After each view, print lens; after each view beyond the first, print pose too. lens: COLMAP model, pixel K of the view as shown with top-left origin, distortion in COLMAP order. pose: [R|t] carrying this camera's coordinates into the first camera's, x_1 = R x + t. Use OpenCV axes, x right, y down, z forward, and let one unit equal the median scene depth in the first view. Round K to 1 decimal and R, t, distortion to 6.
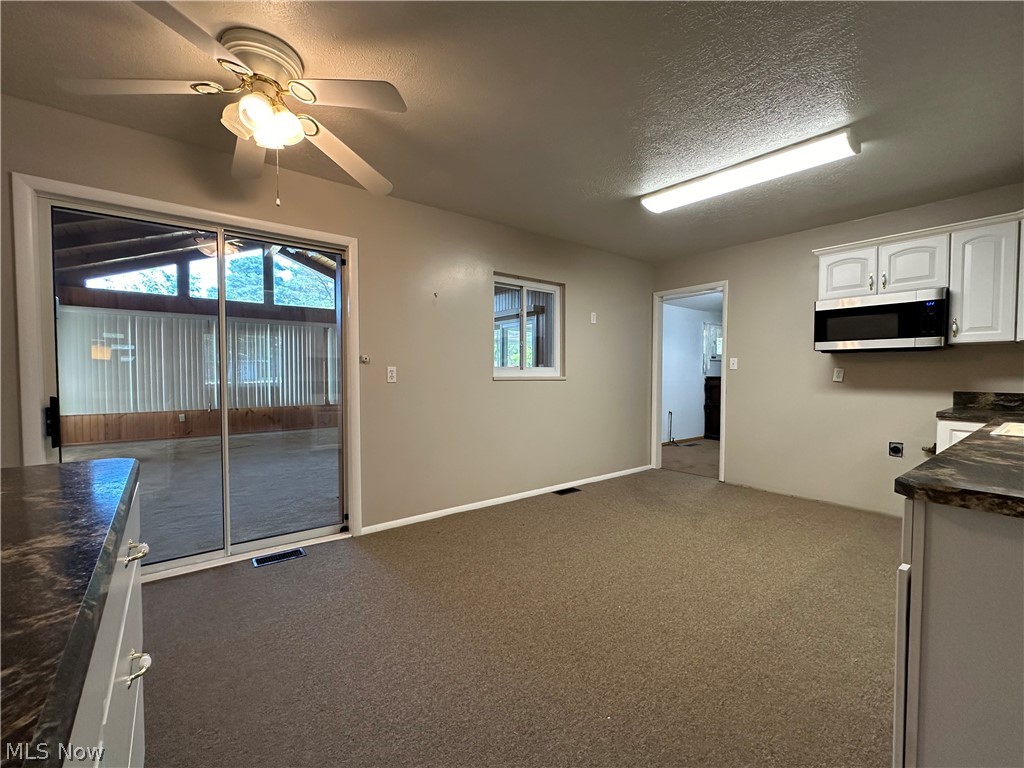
lens RADIAL K [[423.0, 0, 512.1], [0, 423.0, 388.0], [0, 0, 1]] dist [-0.004404, 0.000872]
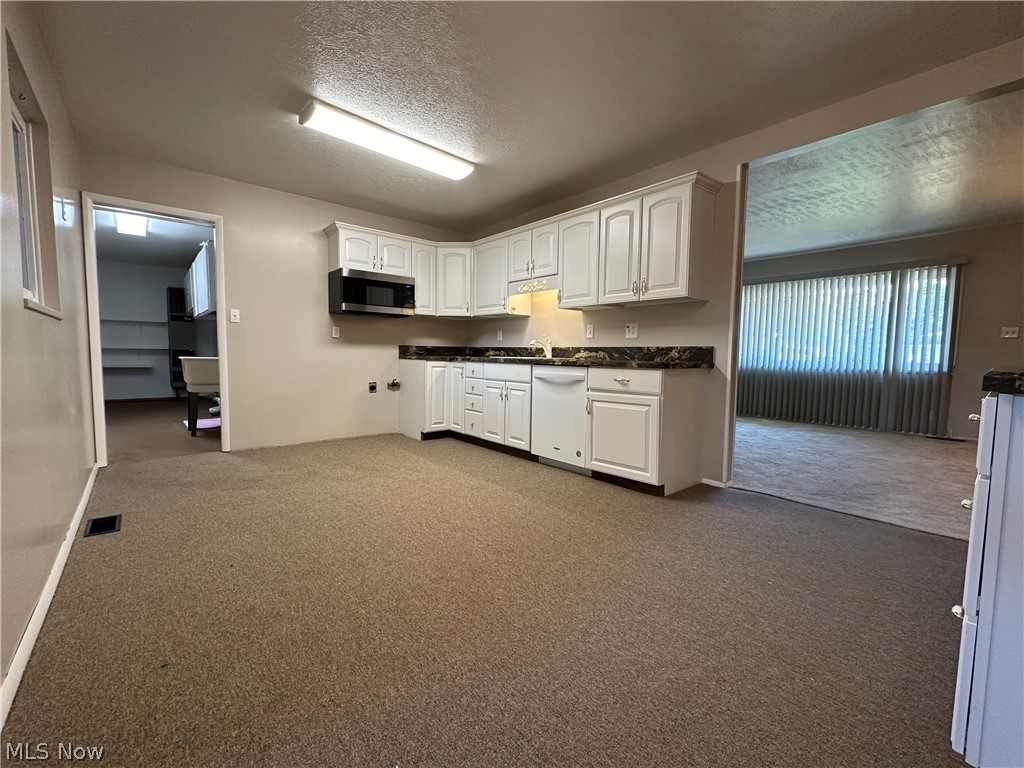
lens RADIAL K [[423.0, 0, 515.1], [0, 423.0, 382.3], [0, 0, 1]] dist [-0.004404, 0.000872]
pose [[-0.041259, -0.071335, 0.996599, -0.538114], [0.017806, 0.997237, 0.072118, 0.039580], [-0.998990, 0.020721, -0.039875, 0.626594]]
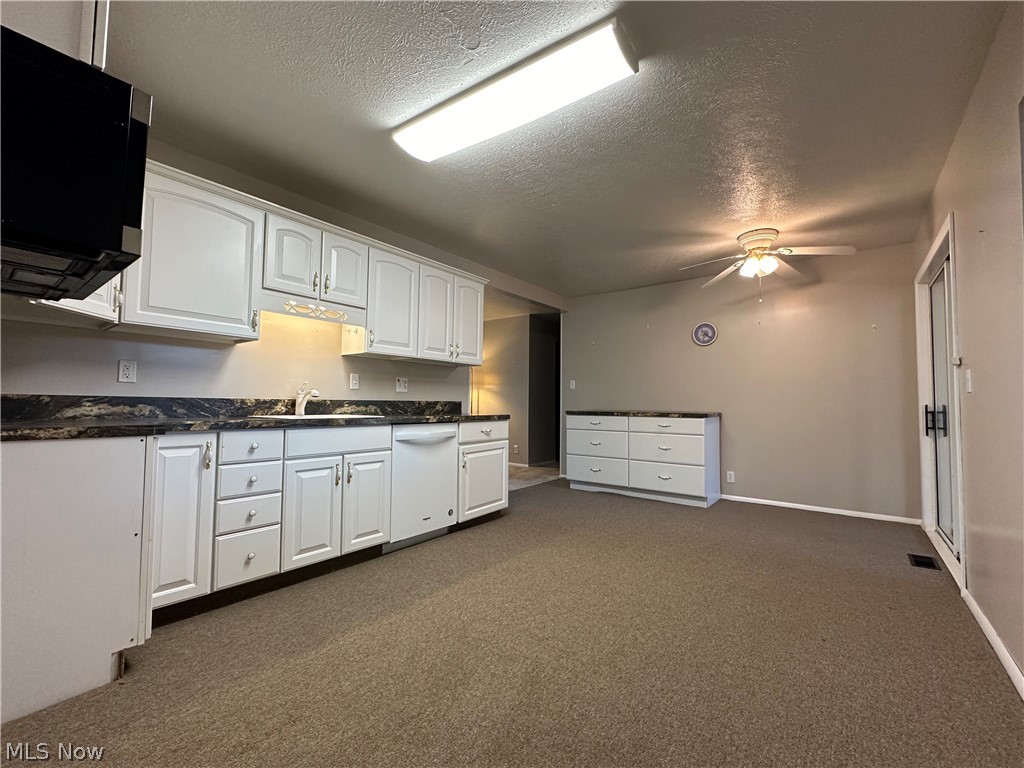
lens RADIAL K [[423.0, 0, 511.2], [0, 423.0, 388.3], [0, 0, 1]] dist [-0.004404, 0.000872]
pose [[-0.976866, -0.017921, -0.213100, 0.554247], [-0.016892, 0.999835, -0.006646, 0.000818], [0.213184, -0.002892, -0.977008, 1.447177]]
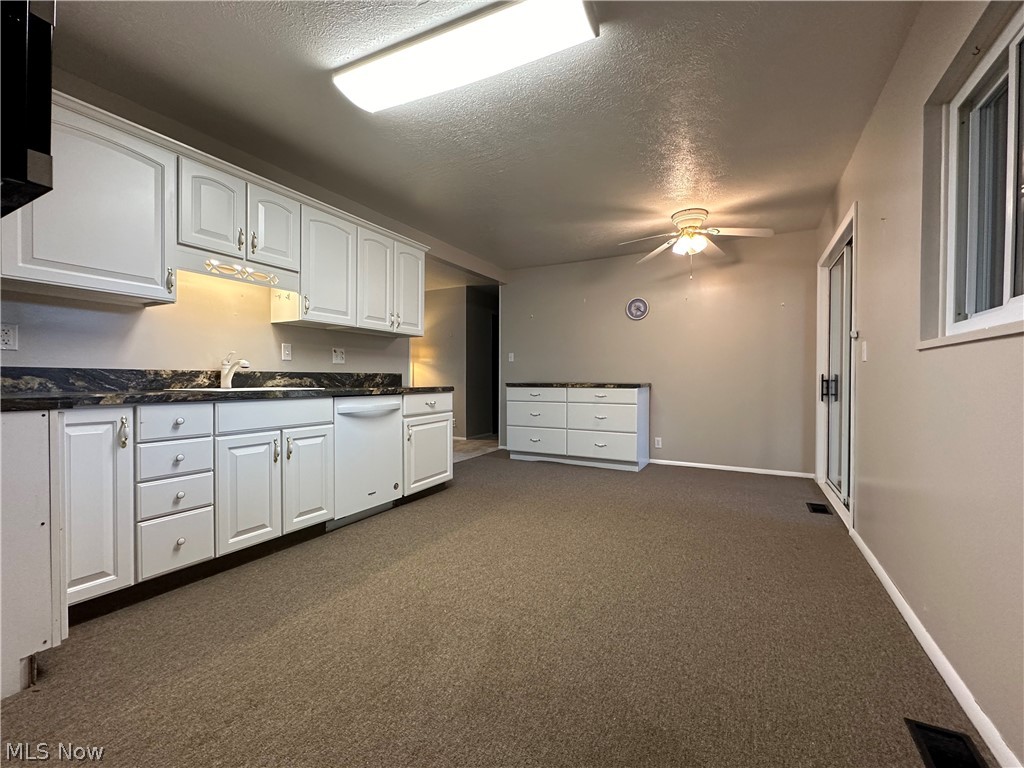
lens RADIAL K [[423.0, 0, 508.4], [0, 423.0, 386.8], [0, 0, 1]] dist [-0.004404, 0.000872]
pose [[-0.930564, 0.003031, -0.366117, 0.591792], [-0.015193, 0.998785, 0.046884, 0.010434], [0.365814, 0.049190, -0.929387, 1.432540]]
